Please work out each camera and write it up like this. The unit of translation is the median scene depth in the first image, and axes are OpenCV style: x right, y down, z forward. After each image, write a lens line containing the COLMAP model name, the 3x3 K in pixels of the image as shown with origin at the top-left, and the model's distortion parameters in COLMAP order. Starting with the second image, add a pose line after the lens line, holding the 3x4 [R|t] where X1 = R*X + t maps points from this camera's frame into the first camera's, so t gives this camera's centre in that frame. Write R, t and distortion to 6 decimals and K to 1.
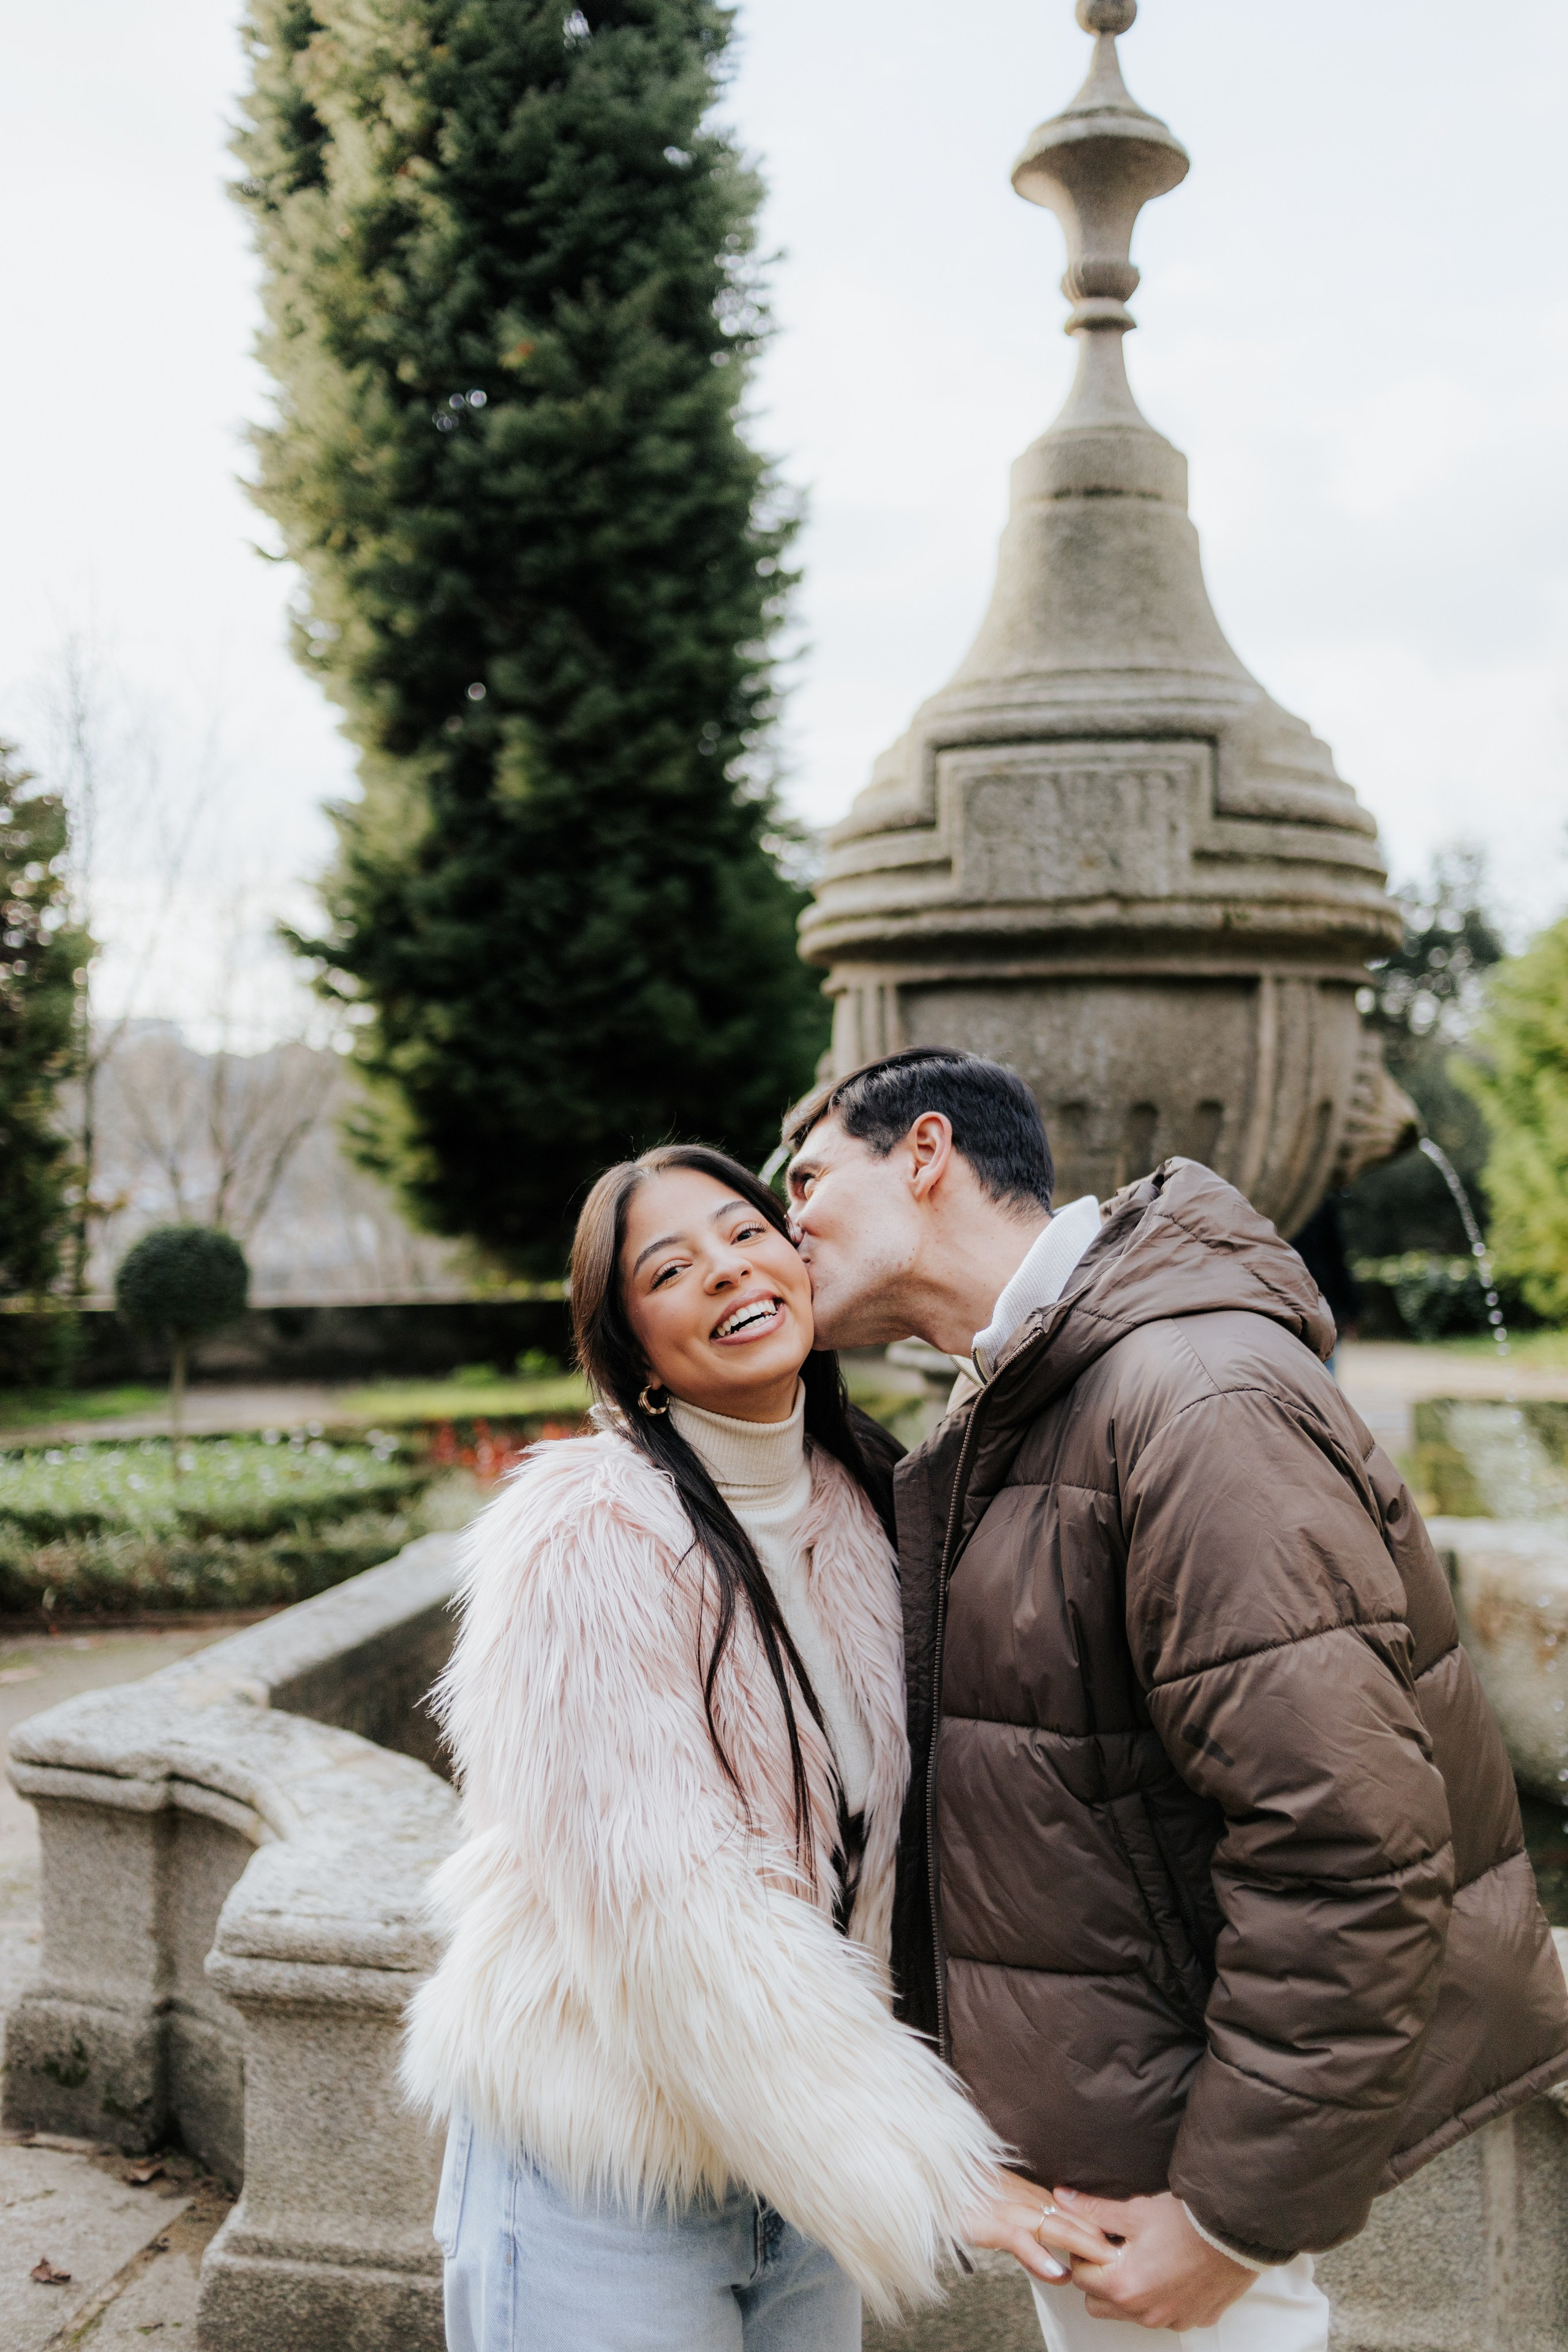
lens RADIAL K [[2278.1, 0, 794.5], [0, 2278.1, 1167.9], [0, 0, 1]] dist [-0.011082, 0.031190]
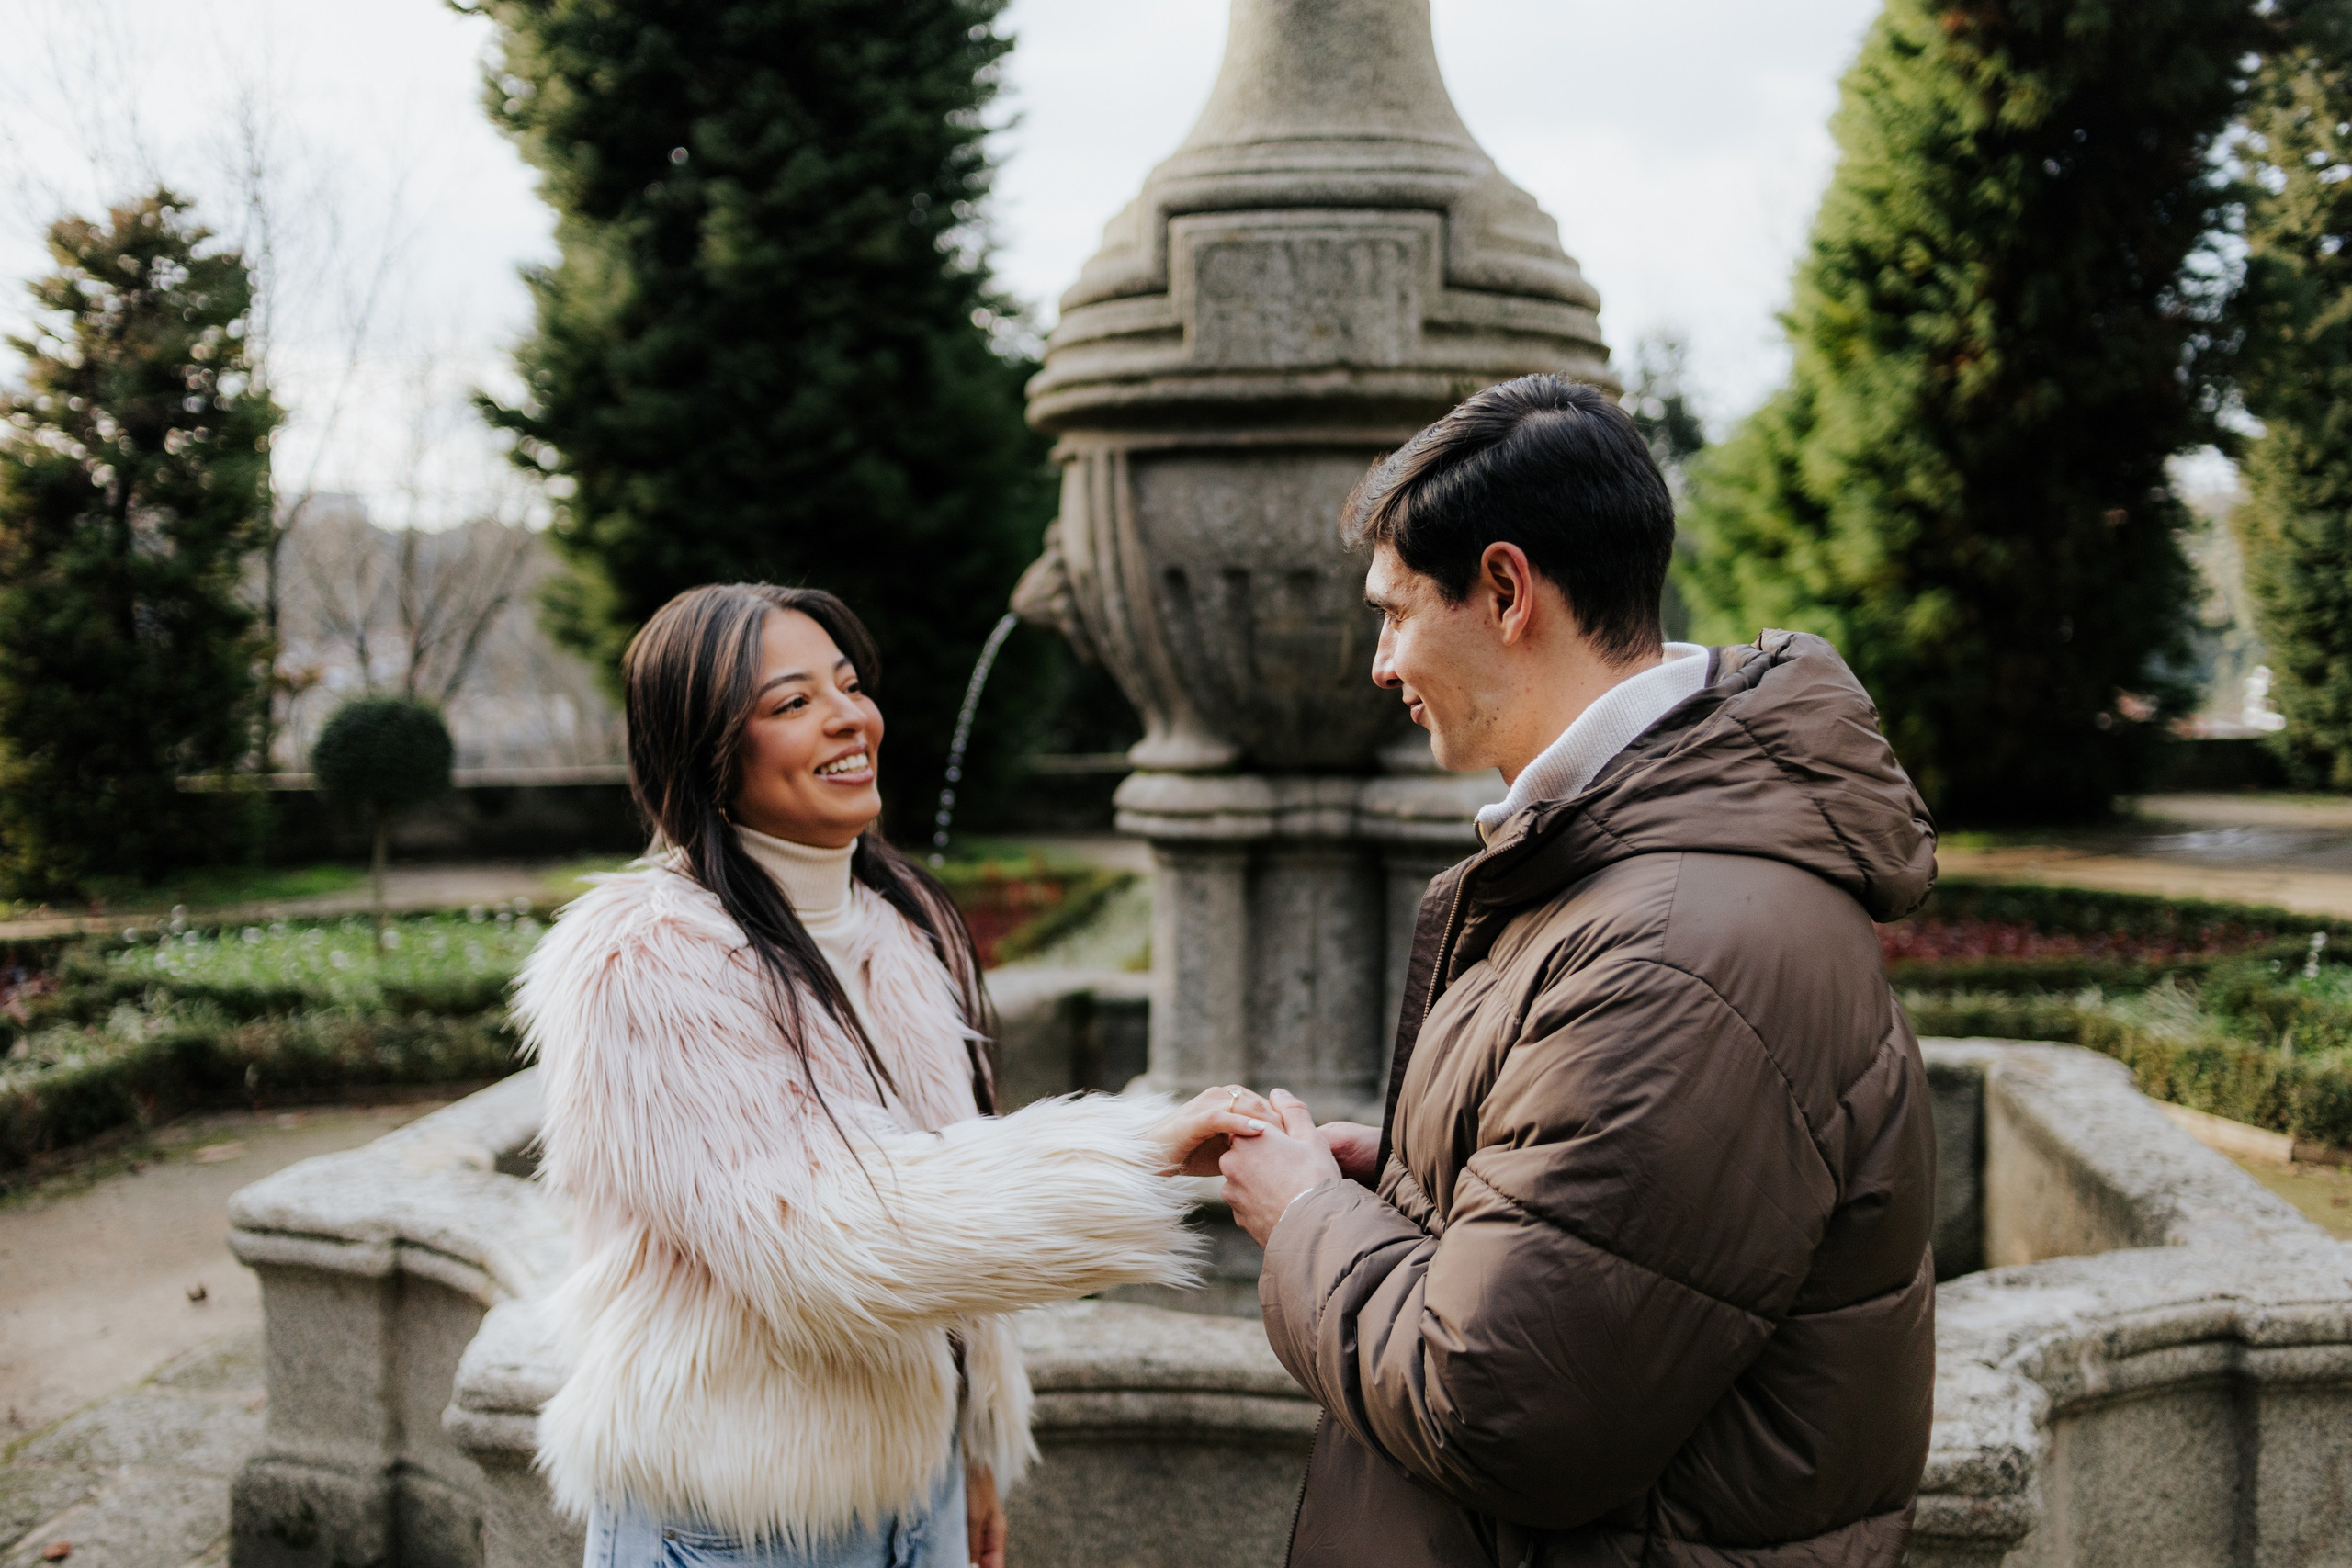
lens RADIAL K [[2277.8, 0, 1176.0], [0, 2277.8, 784.0], [0, 0, 1]] dist [-0.011082, 0.031190]
pose [[0.996938, 0.001664, 0.078173, -0.005468], [-0.006215, 0.998297, 0.057998, 0.003332], [-0.077943, -0.058307, 0.995251, -0.002614]]
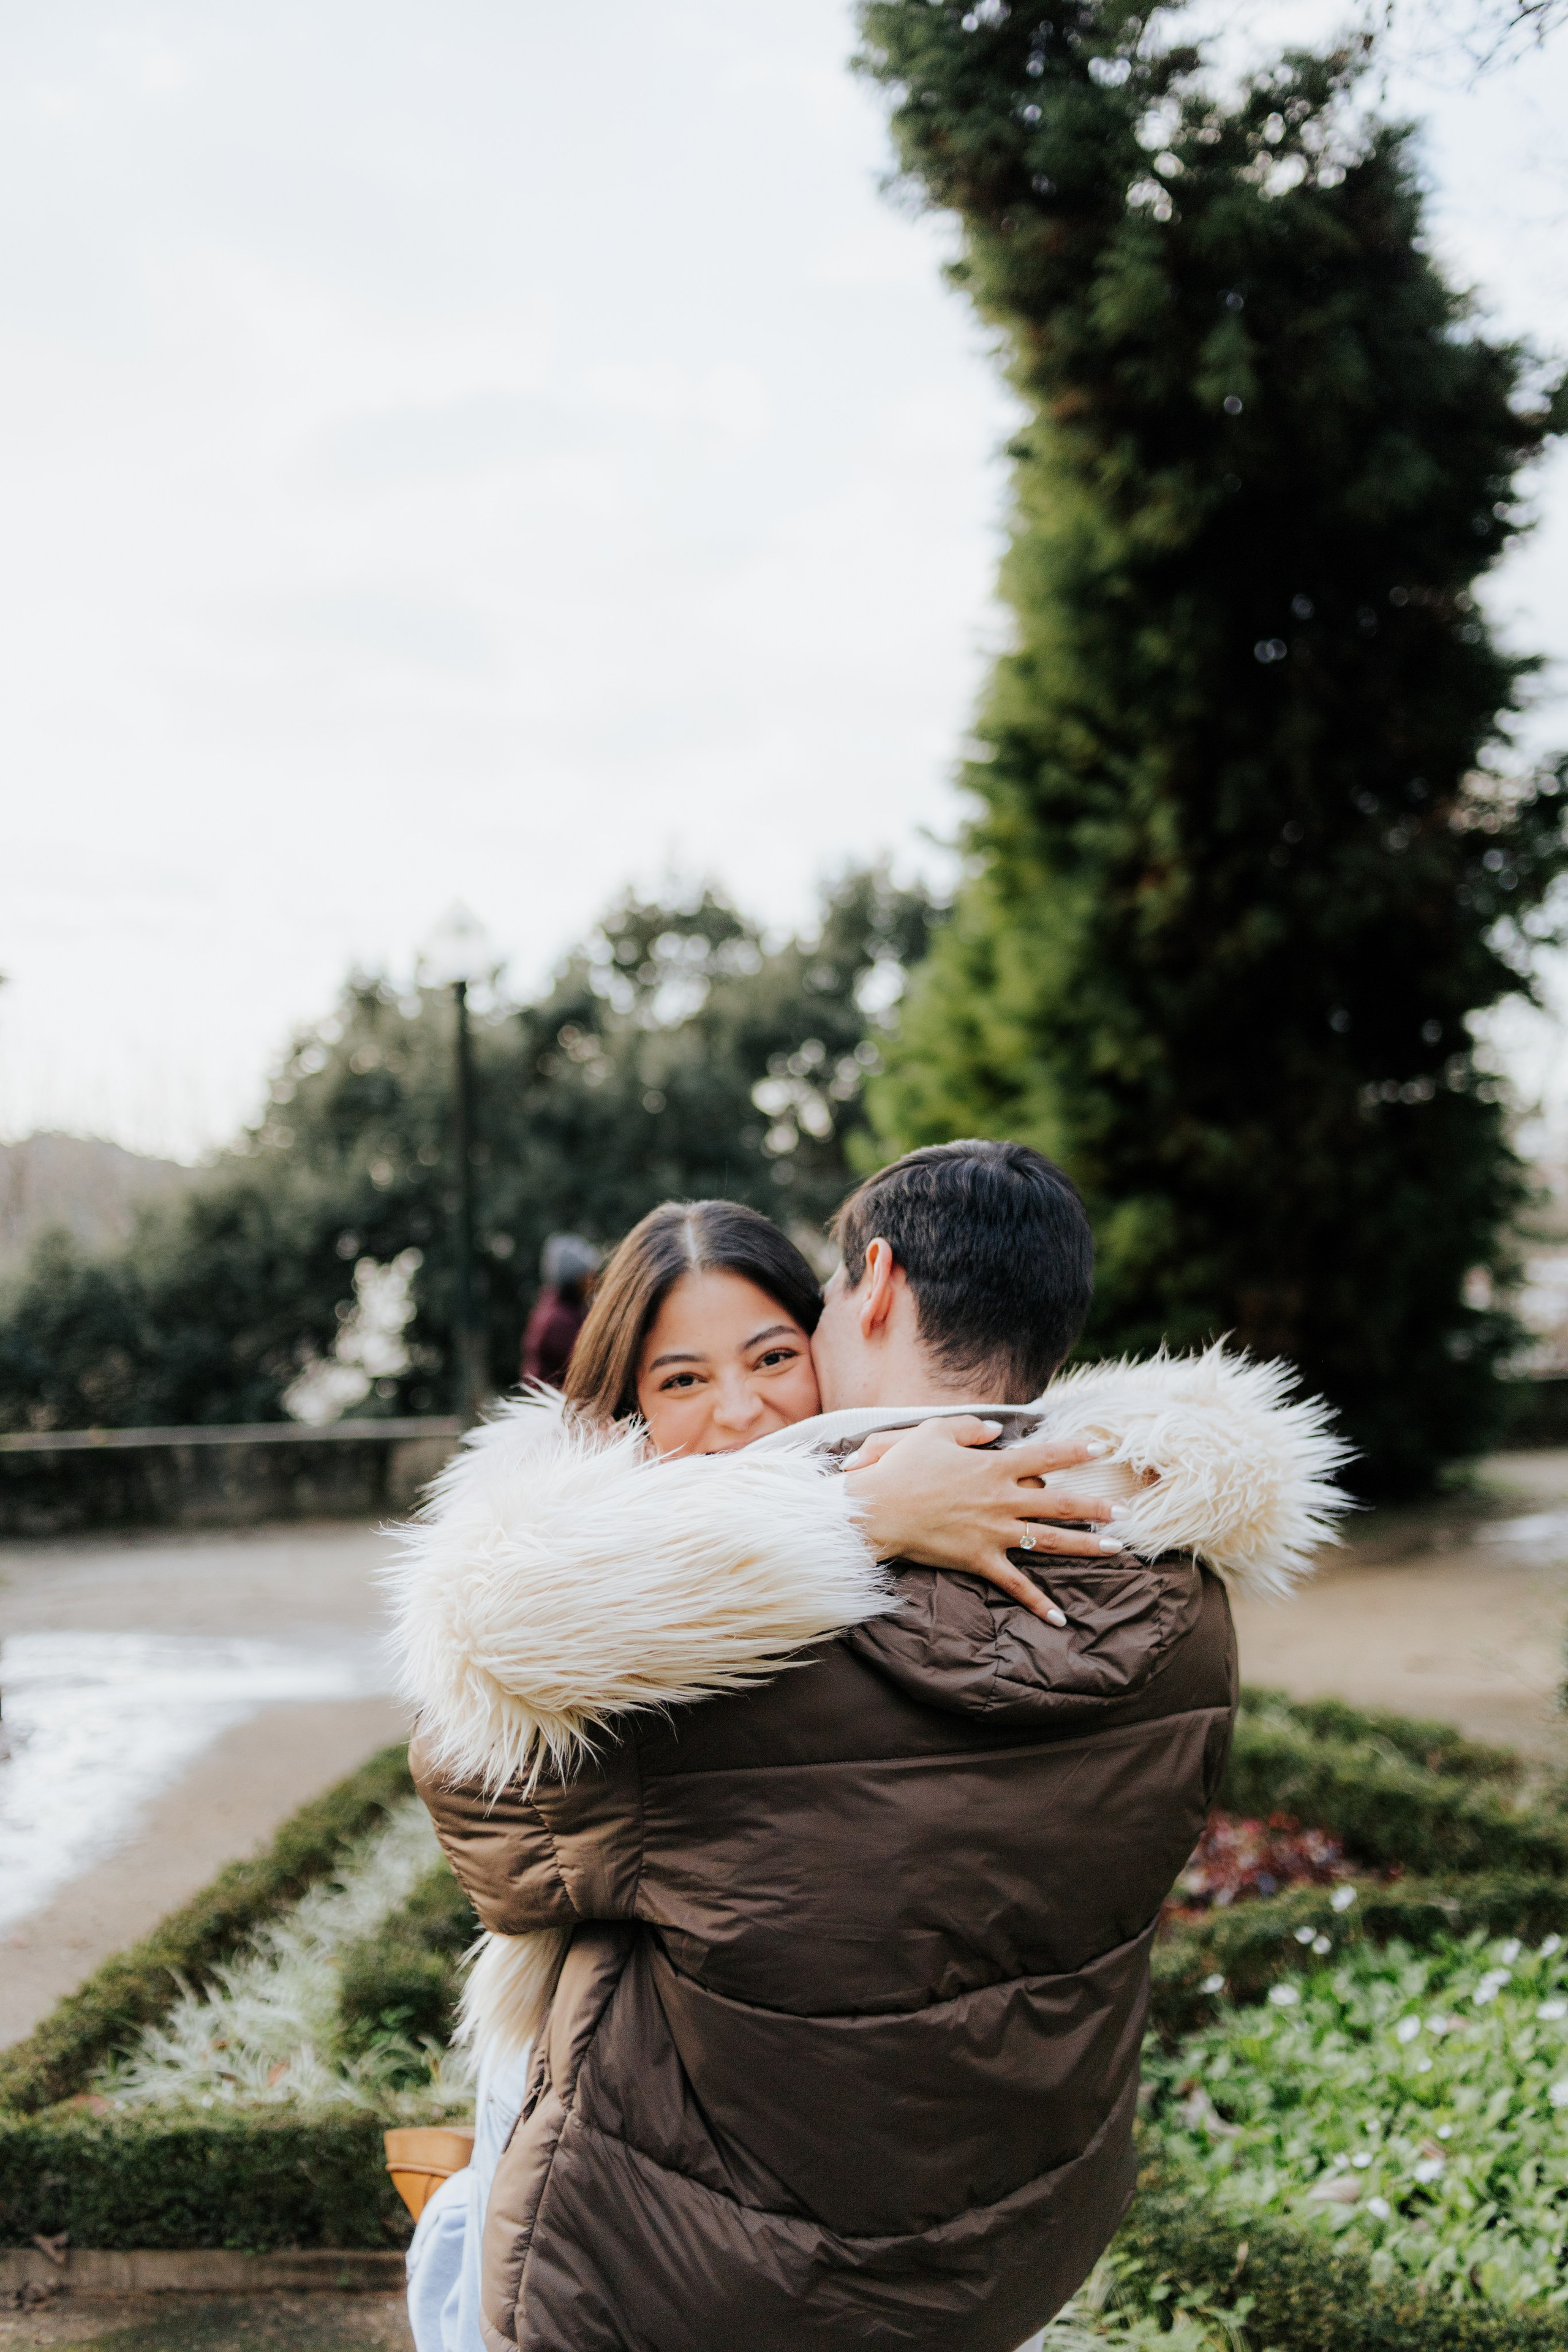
lens RADIAL K [[2278.1, 0, 794.5], [0, 2278.1, 1167.9], [0, 0, 1]] dist [-0.011082, 0.031190]
pose [[0.996273, -0.003888, 0.086172, 0.392533], [0.007223, 0.999236, -0.038419, -0.014554], [-0.085957, 0.038898, 0.995539, 0.427248]]
